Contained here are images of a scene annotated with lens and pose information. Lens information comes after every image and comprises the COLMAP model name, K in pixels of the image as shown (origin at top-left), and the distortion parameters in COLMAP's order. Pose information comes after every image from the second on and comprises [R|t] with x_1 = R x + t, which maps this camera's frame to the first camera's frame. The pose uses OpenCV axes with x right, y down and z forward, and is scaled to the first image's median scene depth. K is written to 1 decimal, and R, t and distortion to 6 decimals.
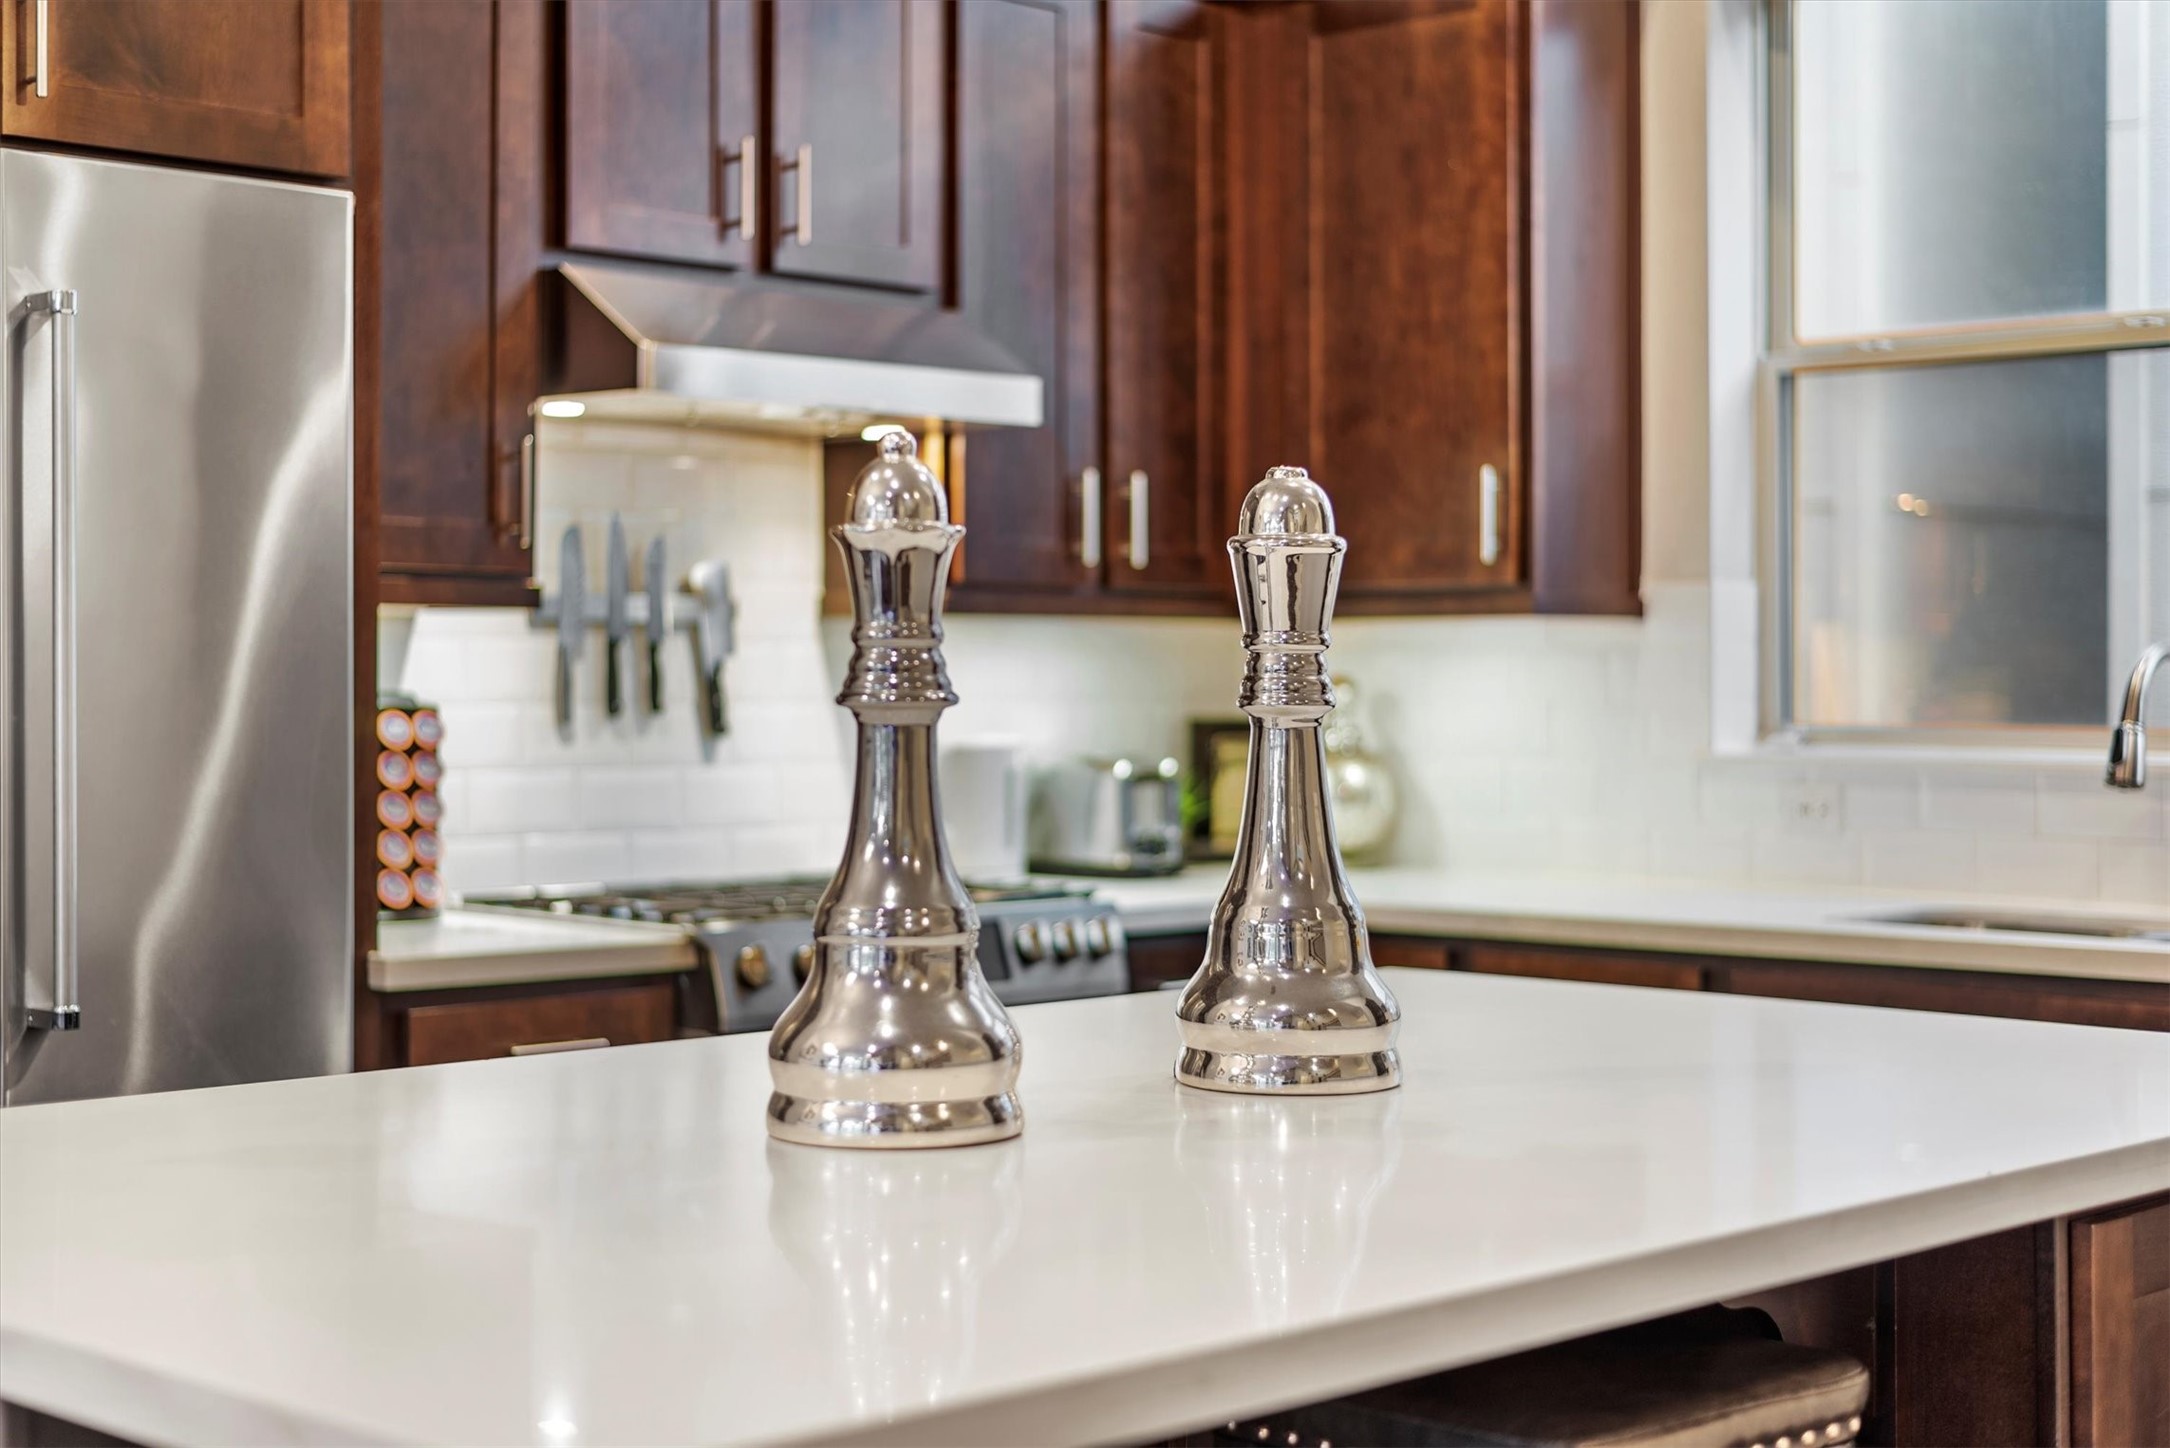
lens RADIAL K [[3127.5, 0, 1085.0], [0, 3127.5, 724.0], [0, 0, 1]] dist [-0.017828, -0.023024]
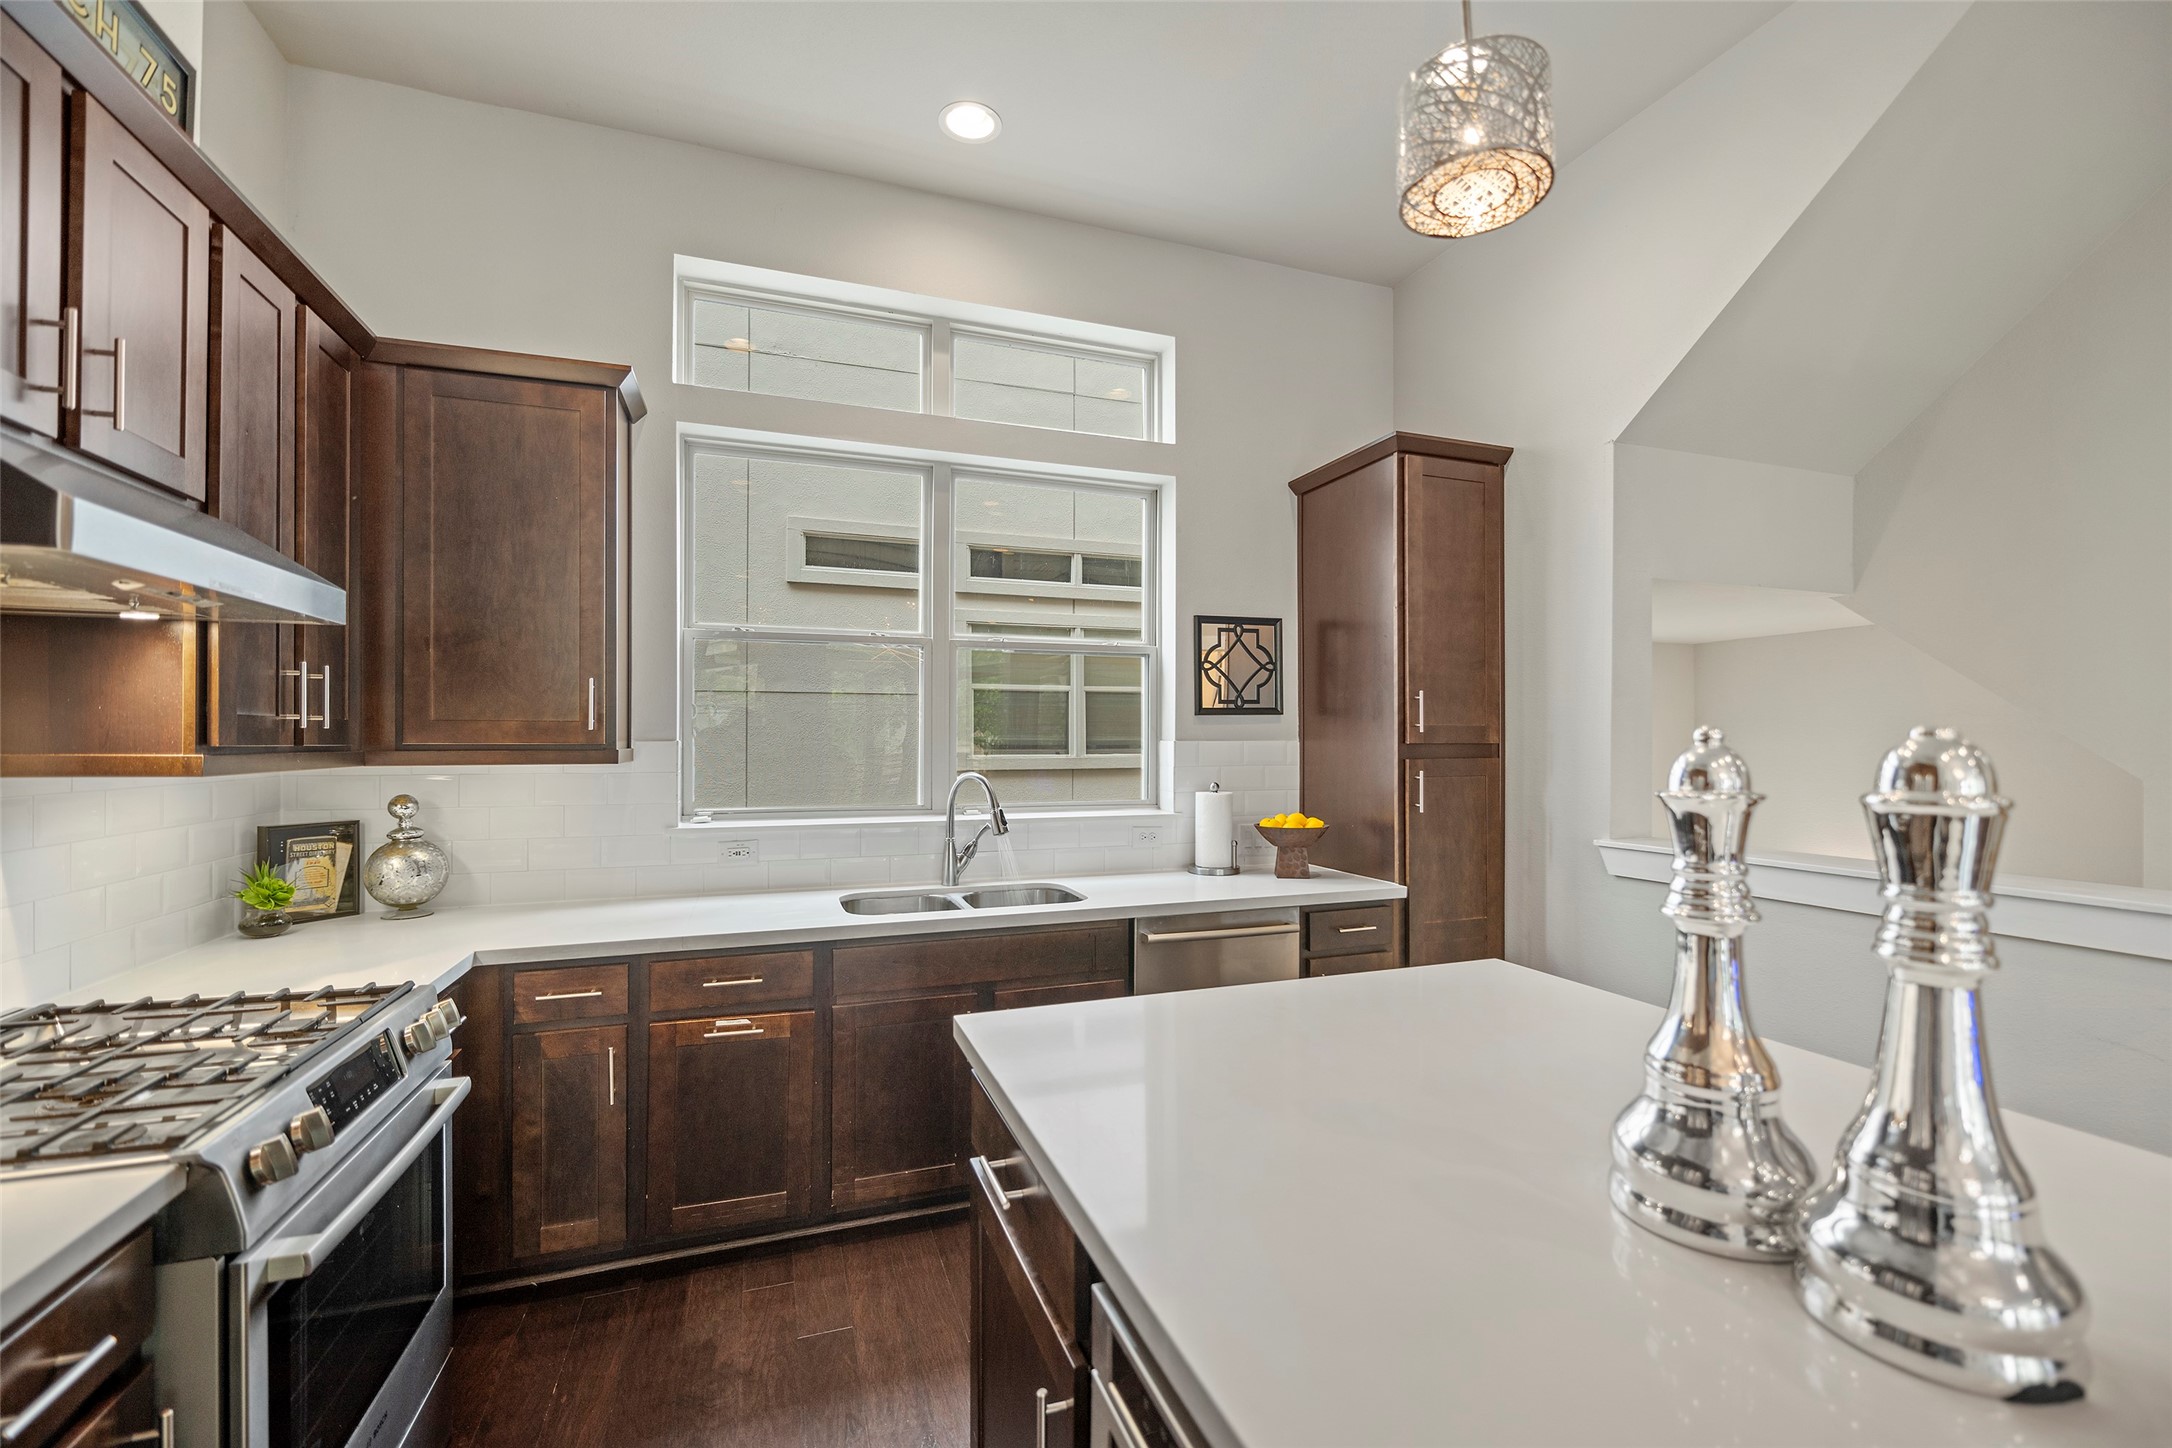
lens RADIAL K [[908.3, 0, 1090.7], [0, 908.3, 731.9], [0, 0, 1]] dist [-0.002132, -0.000185]
pose [[0.440068, 0.013799, 0.897859, -0.196947], [0.002924, 0.999855, -0.016800, -0.042091], [-0.897960, 0.010019, 0.439963, 0.521037]]
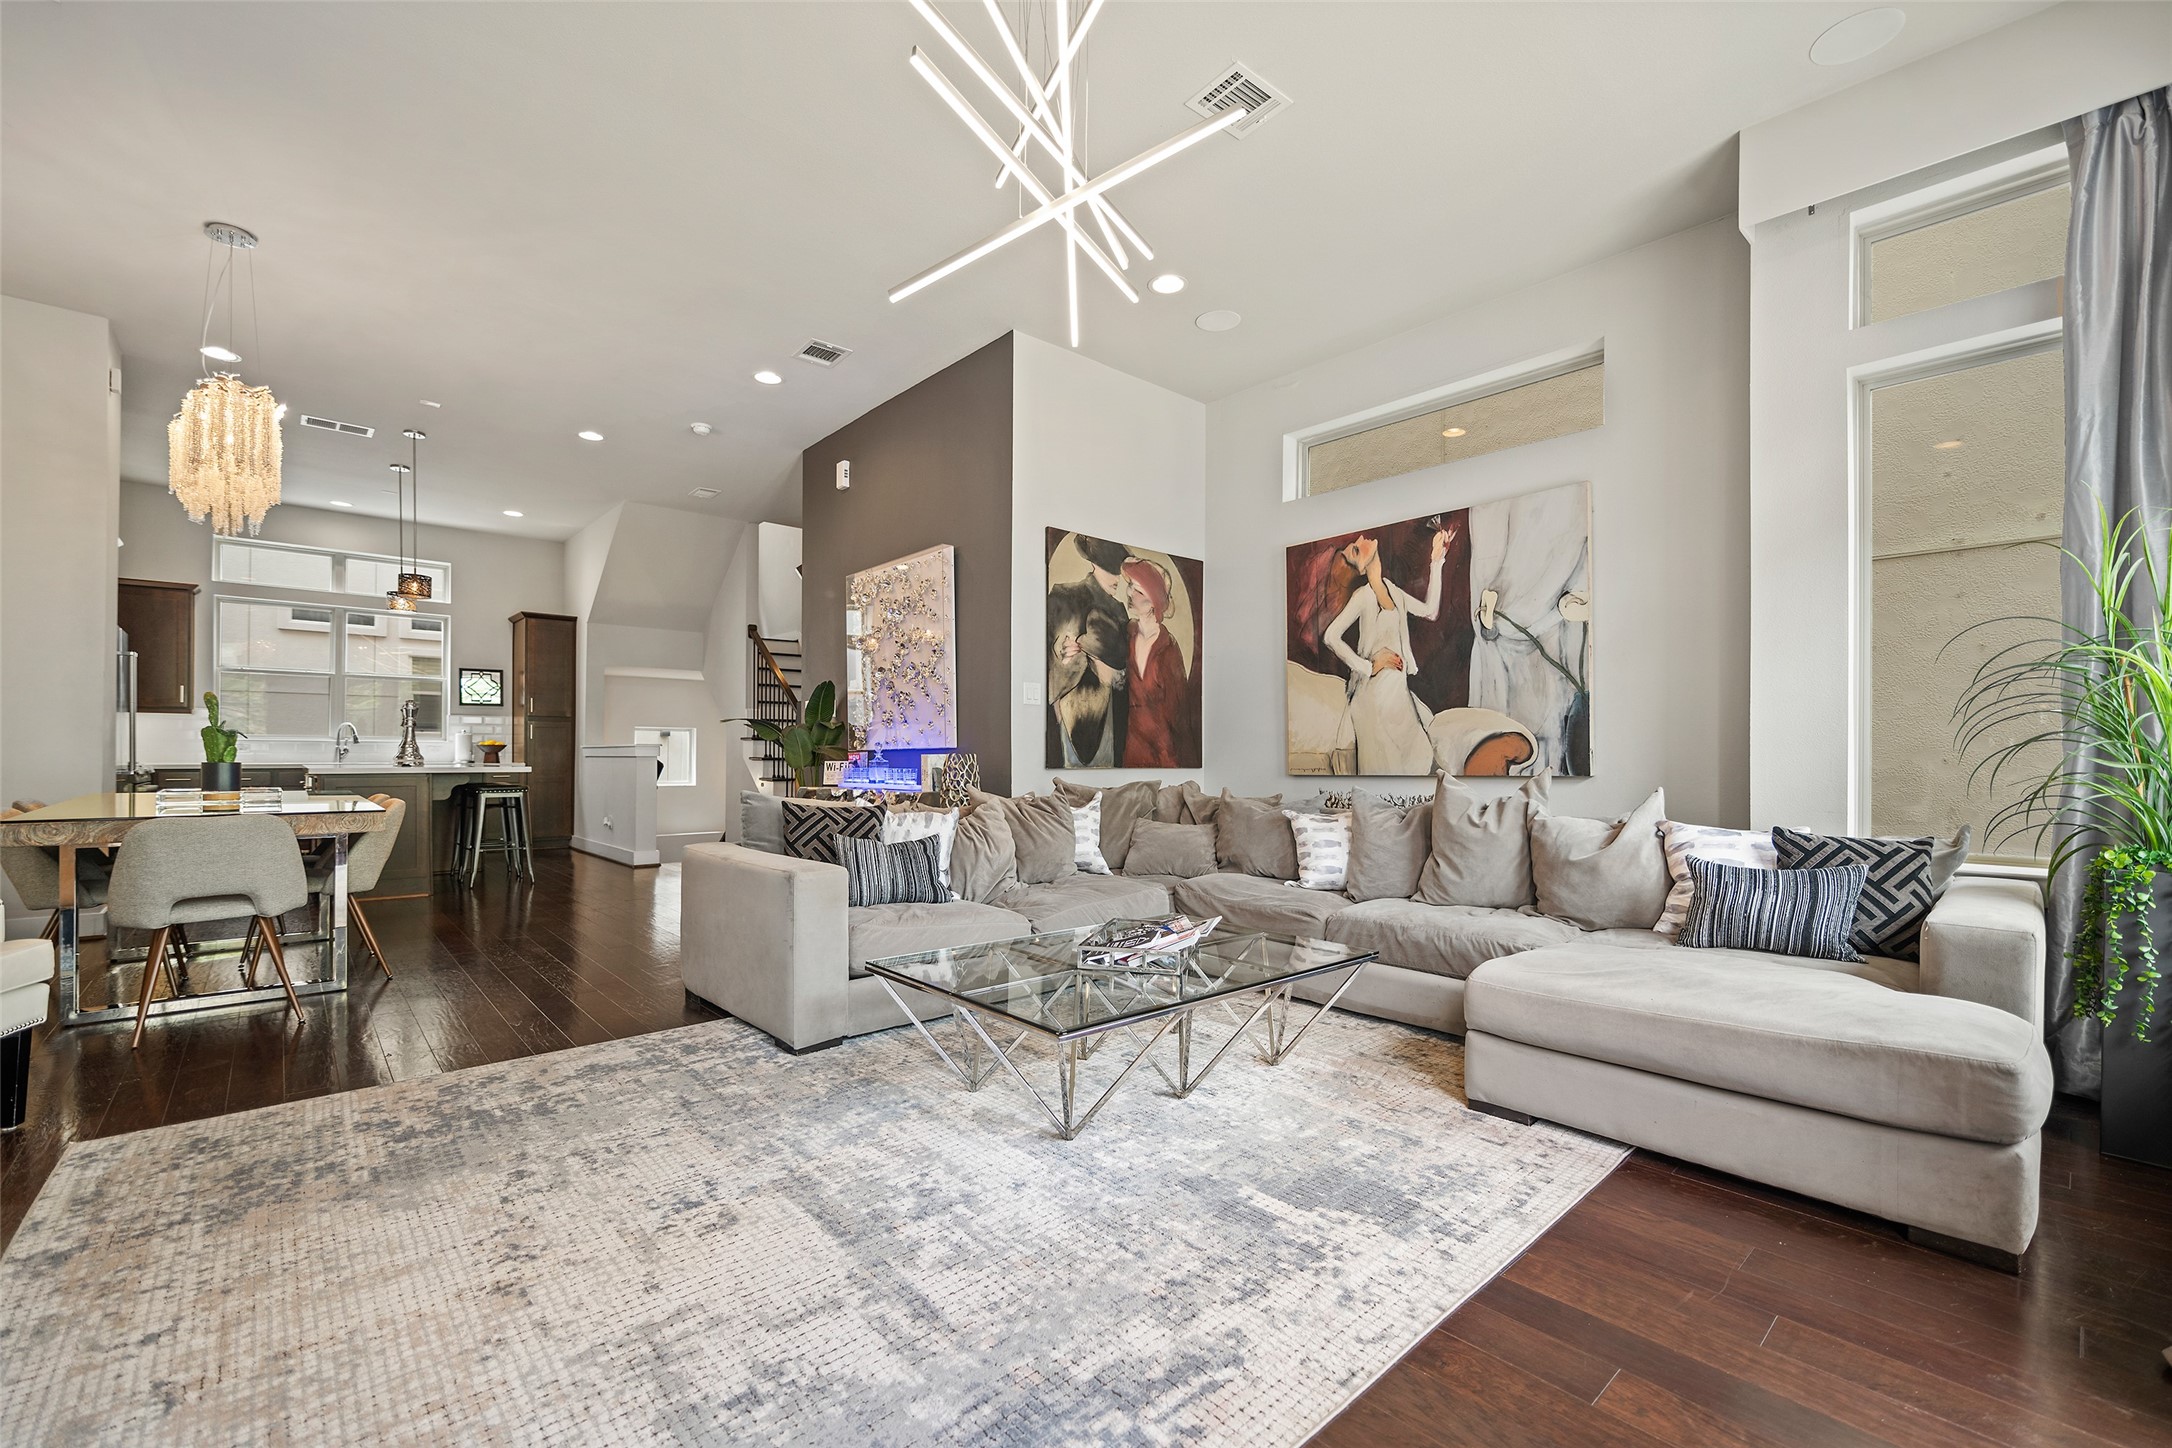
lens RADIAL K [[908.3, 0, 1090.7], [0, 908.3, 731.9], [0, 0, 1]] dist [-0.002132, -0.000185]
pose [[0.065830, 0.034297, 0.997241, -1.290747], [0.000220, 0.999409, -0.034386, 0.050834], [-0.997831, 0.002483, 0.065784, -0.644378]]
